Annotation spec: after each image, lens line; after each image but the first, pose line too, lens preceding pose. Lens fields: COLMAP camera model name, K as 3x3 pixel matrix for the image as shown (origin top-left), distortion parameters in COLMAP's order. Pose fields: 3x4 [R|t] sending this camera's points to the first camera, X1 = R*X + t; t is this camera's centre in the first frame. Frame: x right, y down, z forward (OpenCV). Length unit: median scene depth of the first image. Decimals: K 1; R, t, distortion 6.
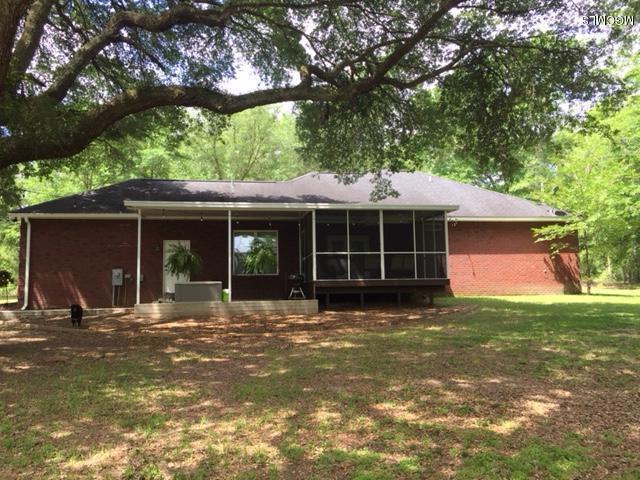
lens RADIAL K [[546.9, 0, 318.5], [0, 546.9, 236.4], [0, 0, 1]] dist [0.087521, -0.101177]
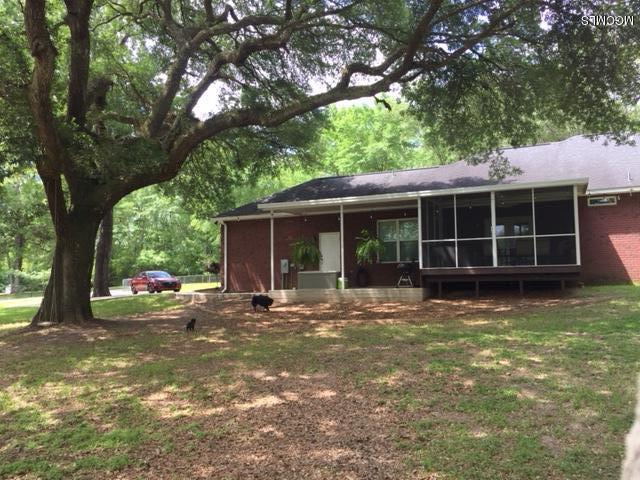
lens RADIAL K [[546.9, 0, 318.5], [0, 546.9, 236.4], [0, 0, 1]] dist [0.087521, -0.101177]
pose [[0.851039, -0.042258, -0.523399, 0.352710], [0.057483, 0.998264, 0.012870, -0.001772], [0.521946, -0.041039, 0.851991, 0.054059]]
